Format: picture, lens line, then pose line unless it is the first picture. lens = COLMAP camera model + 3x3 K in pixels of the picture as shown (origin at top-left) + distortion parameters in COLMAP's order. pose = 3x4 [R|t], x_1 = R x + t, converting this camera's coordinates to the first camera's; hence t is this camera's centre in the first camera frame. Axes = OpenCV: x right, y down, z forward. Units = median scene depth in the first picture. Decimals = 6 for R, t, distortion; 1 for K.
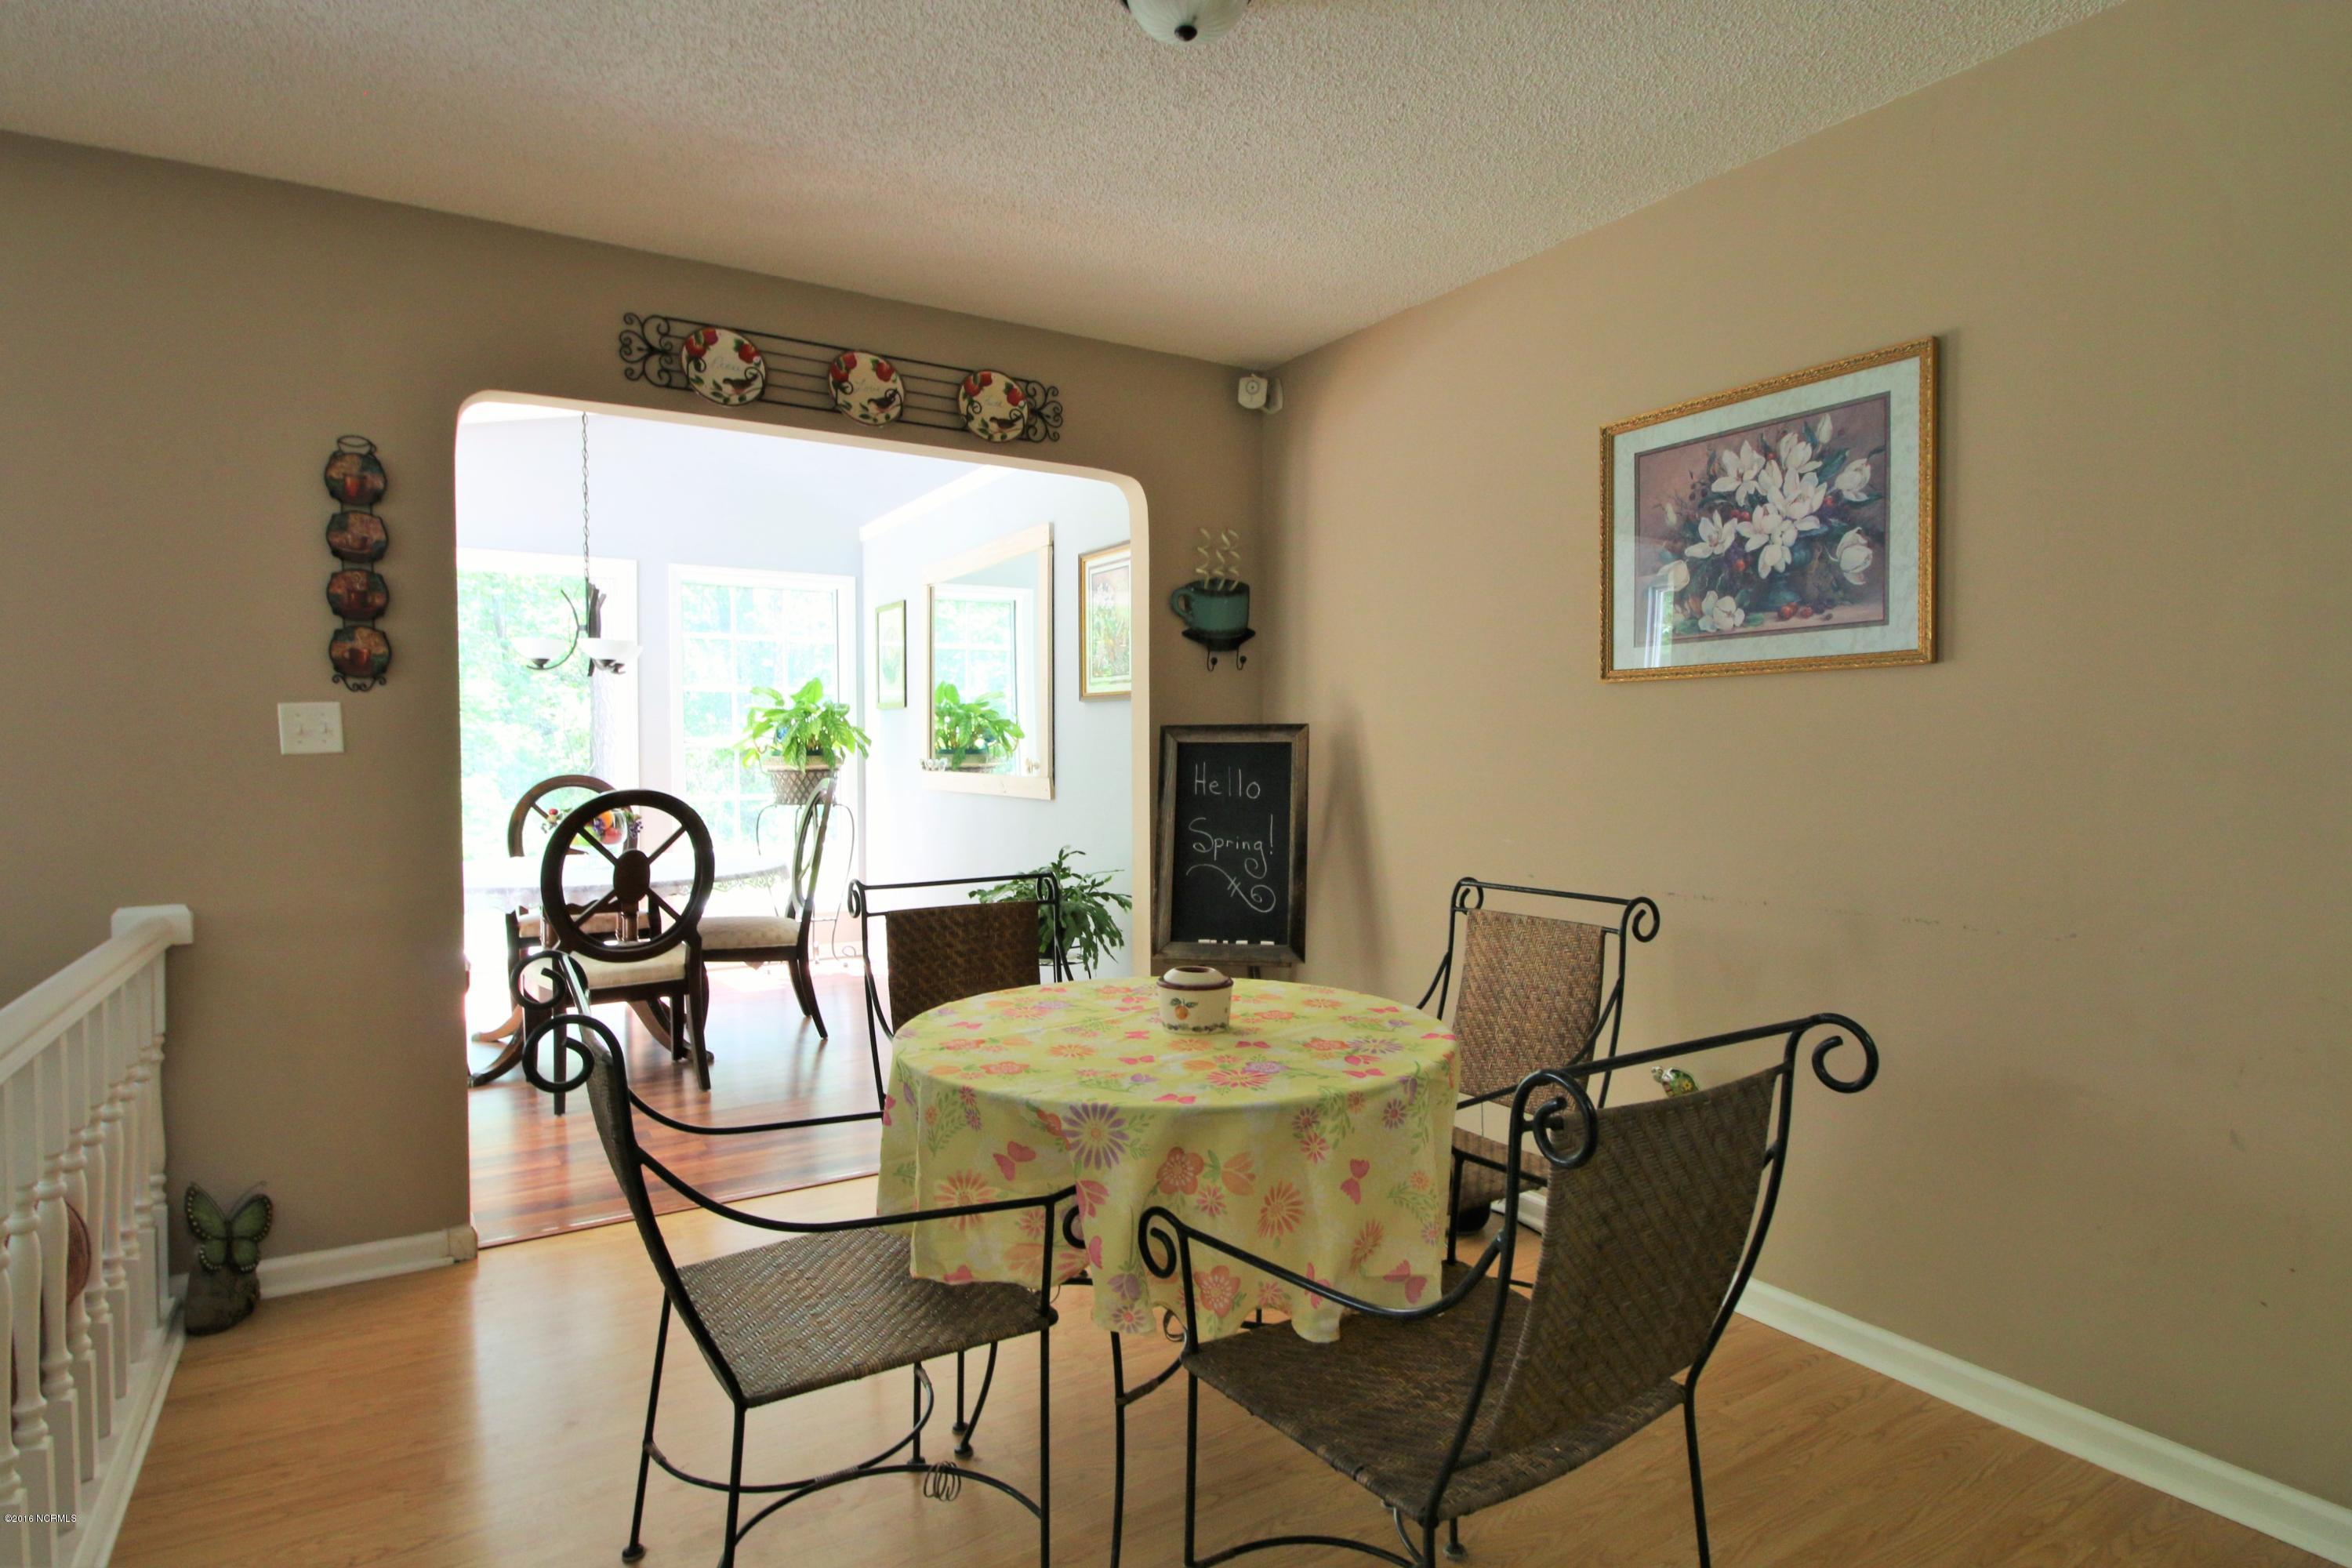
lens RADIAL K [[1240.4, 0, 1175.2], [0, 1240.4, 778.9], [0, 0, 1]] dist [-0.000661, -0.000007]
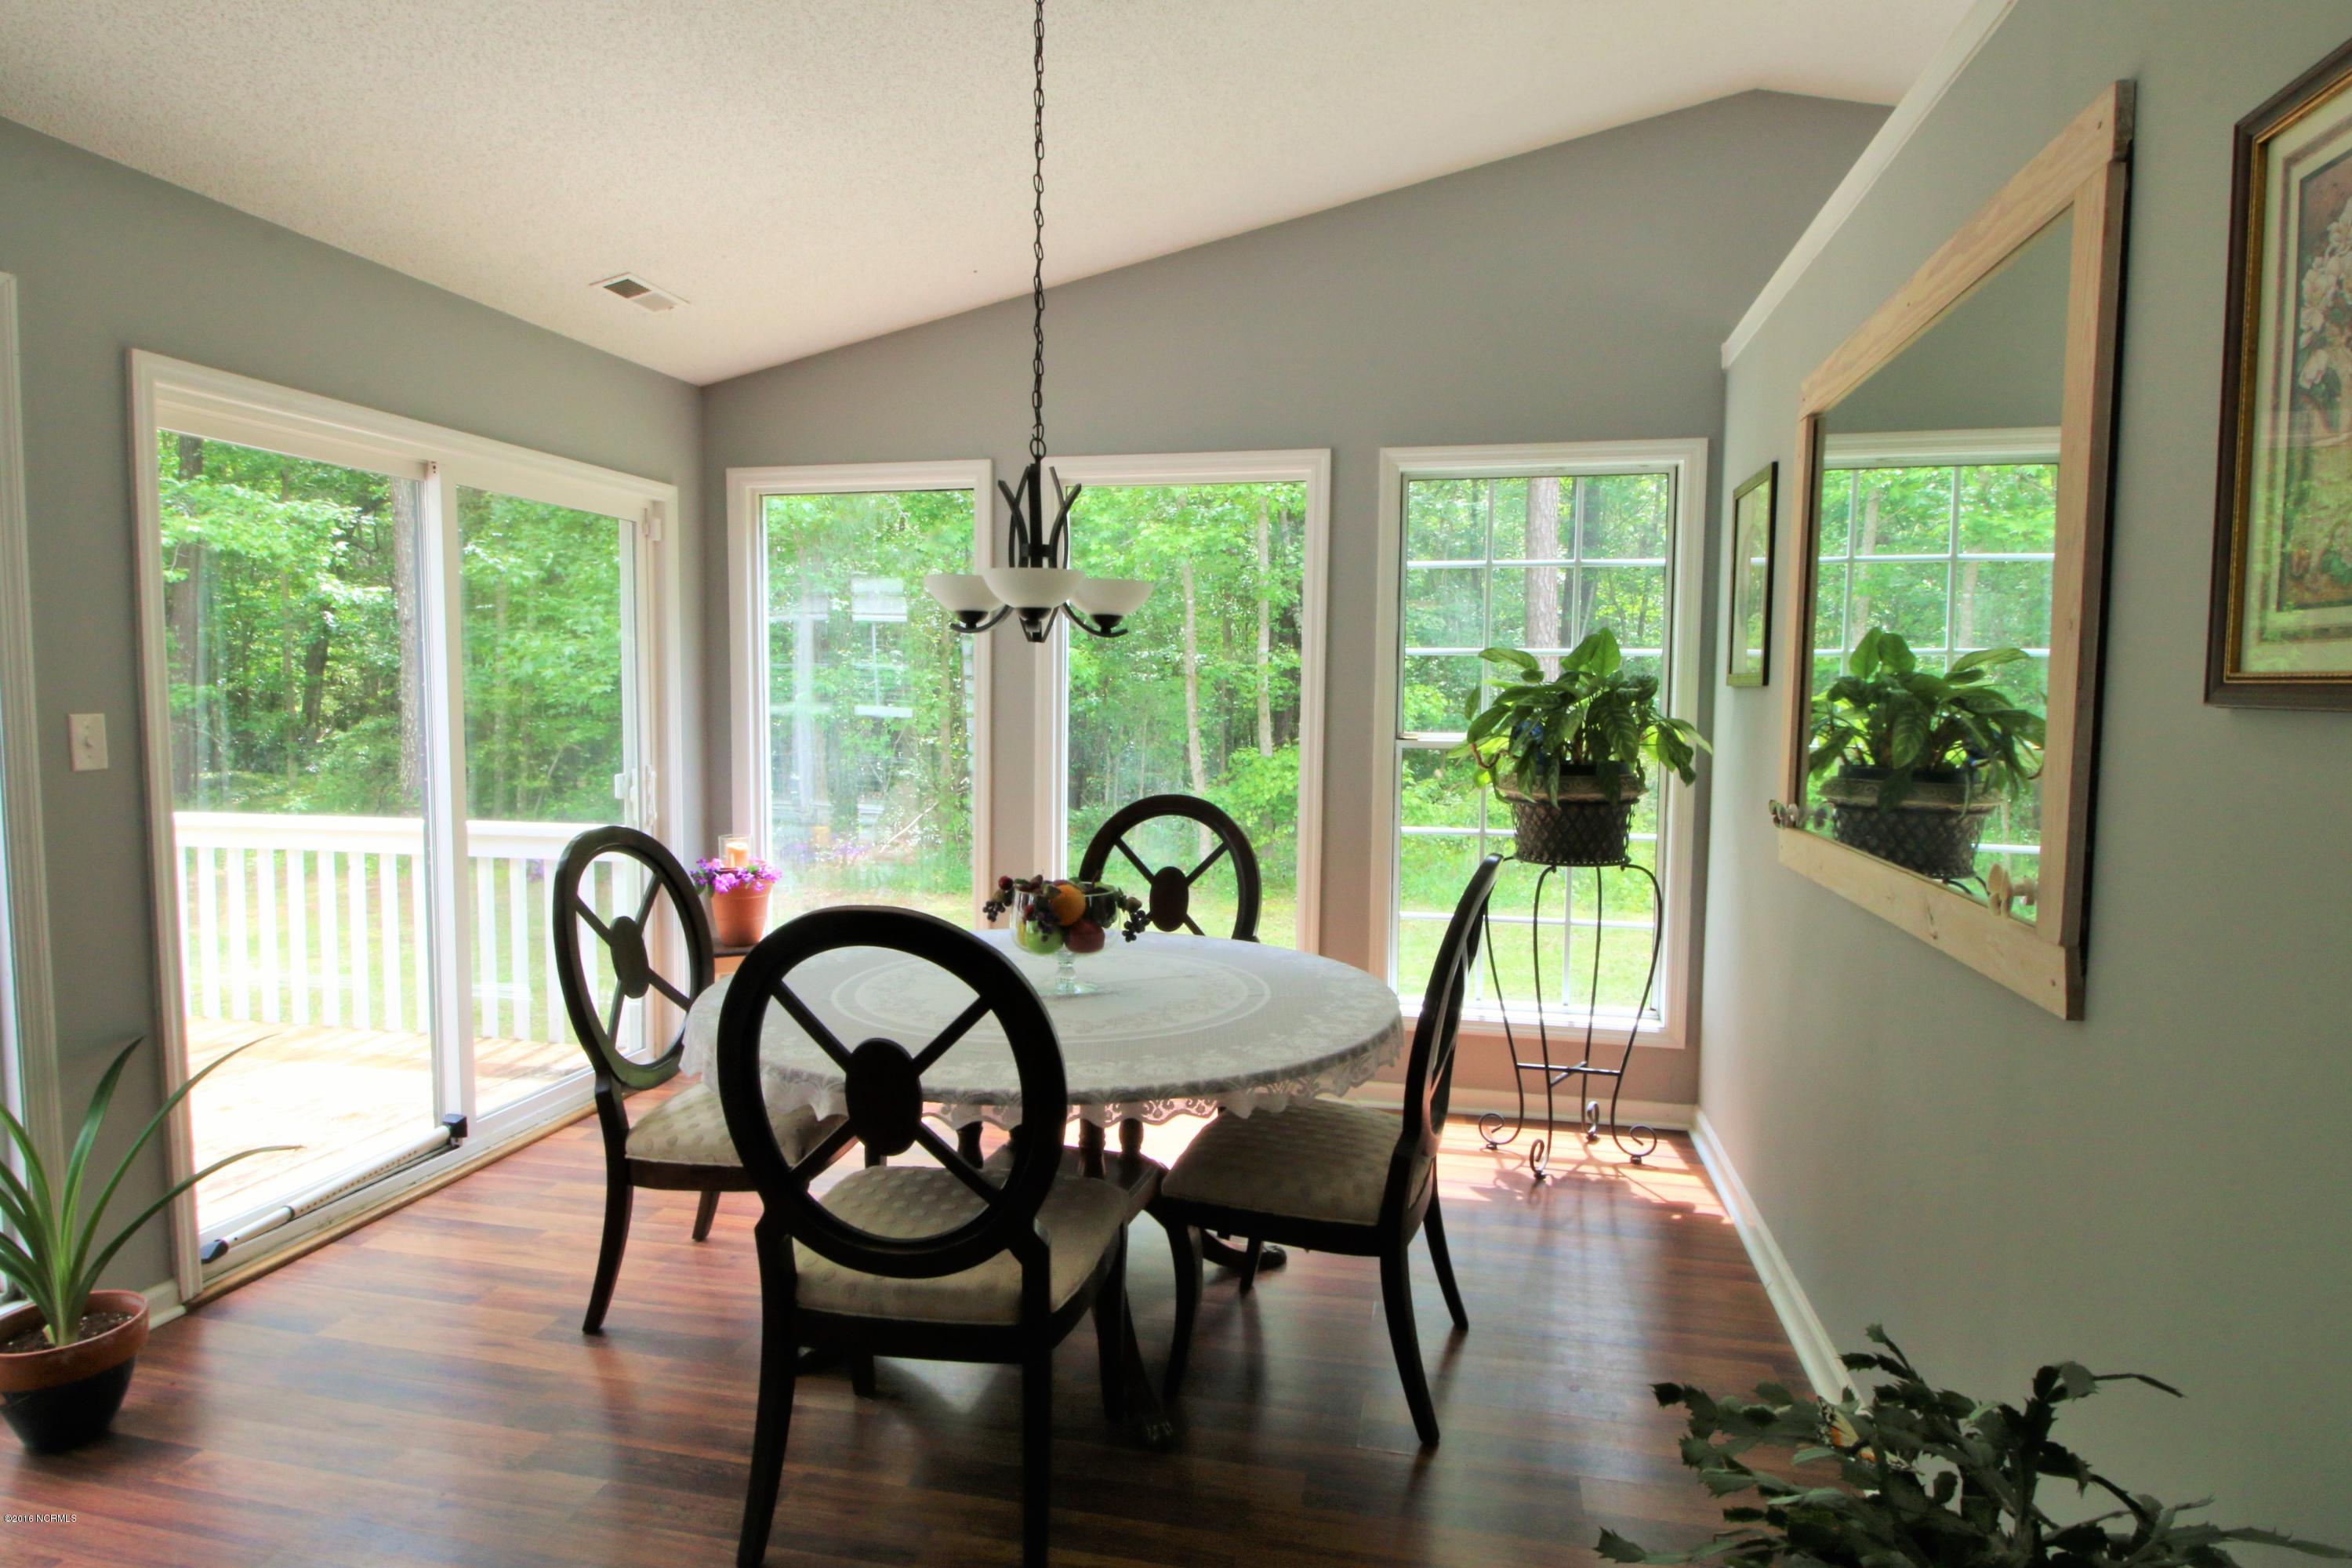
lens RADIAL K [[1285.4, 0, 1174.4], [0, 1285.4, 772.1], [0, 0, 1]] dist [0.000465, 0.001152]
pose [[0.715175, 0.052155, -0.696997, -0.035326], [-0.029348, 0.998573, 0.044608, -0.044450], [0.698329, -0.011447, 0.715686, 0.539352]]
